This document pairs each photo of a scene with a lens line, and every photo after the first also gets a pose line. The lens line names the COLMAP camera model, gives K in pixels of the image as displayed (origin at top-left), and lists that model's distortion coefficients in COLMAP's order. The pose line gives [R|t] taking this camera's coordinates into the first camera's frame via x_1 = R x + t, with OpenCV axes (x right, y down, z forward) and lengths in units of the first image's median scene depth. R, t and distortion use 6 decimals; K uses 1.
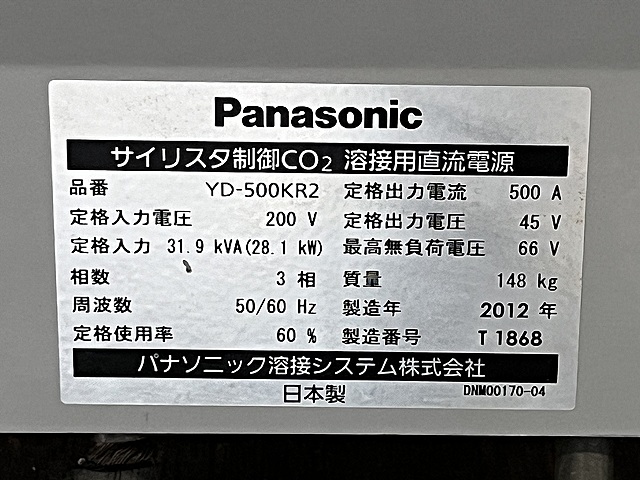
lens RADIAL K [[2368.4, 0, 319.7], [0, 2368.4, 239.9], [0, 0, 1]] dist [0.105851, 0.000000]
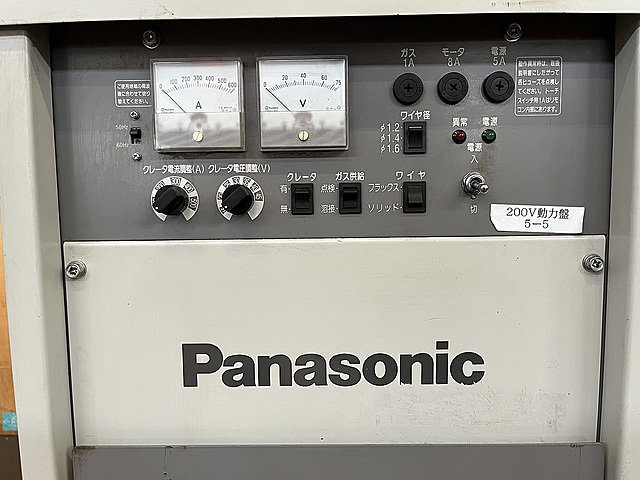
lens RADIAL K [[488.7, 0, 320.9], [0, 488.7, 234.3], [0, 0, 1]] dist [0.020070, -0.022362]
pose [[0.999342, -0.016565, 0.032260, -0.008266], [0.024923, 0.959927, -0.279139, -0.050032], [-0.026343, 0.279759, 0.959709, 0.852109]]
